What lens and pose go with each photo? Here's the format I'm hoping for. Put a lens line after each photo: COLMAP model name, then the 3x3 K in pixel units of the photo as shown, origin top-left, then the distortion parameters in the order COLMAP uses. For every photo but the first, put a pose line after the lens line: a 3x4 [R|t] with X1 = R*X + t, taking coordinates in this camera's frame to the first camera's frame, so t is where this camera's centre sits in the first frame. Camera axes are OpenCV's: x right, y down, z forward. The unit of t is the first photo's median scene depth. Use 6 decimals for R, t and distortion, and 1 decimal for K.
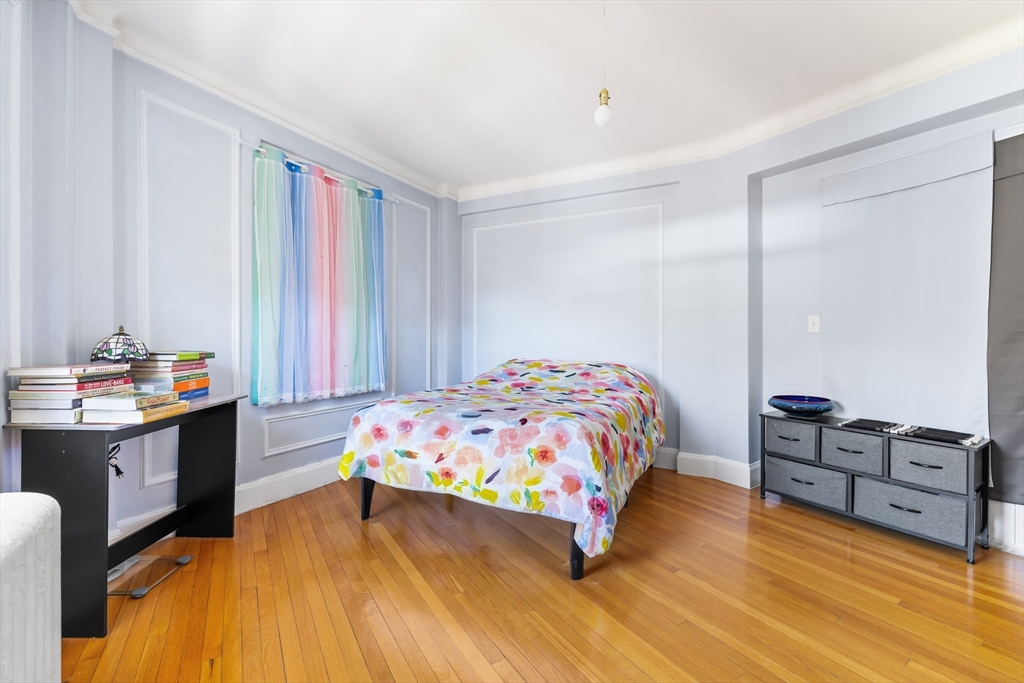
lens RADIAL K [[439.3, 0, 509.5], [0, 439.3, 342.4], [0, 0, 1]] dist [0.000119, 0.000067]
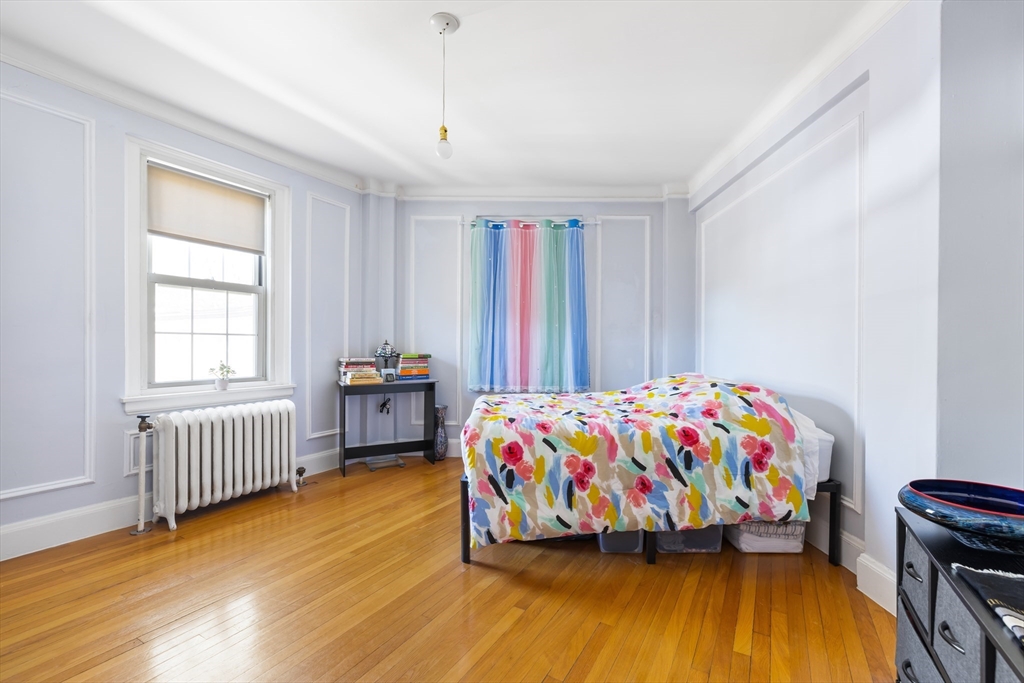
lens RADIAL K [[425.7, 0, 482.6], [0, 425.7, 344.0], [0, 0, 1]] dist [-0.001113, -0.000099]
pose [[0.449432, 0.000372, -0.893314, 0.759650], [-0.016113, 0.999841, -0.007690, -0.006597], [0.893169, 0.017850, 0.449367, 0.361902]]
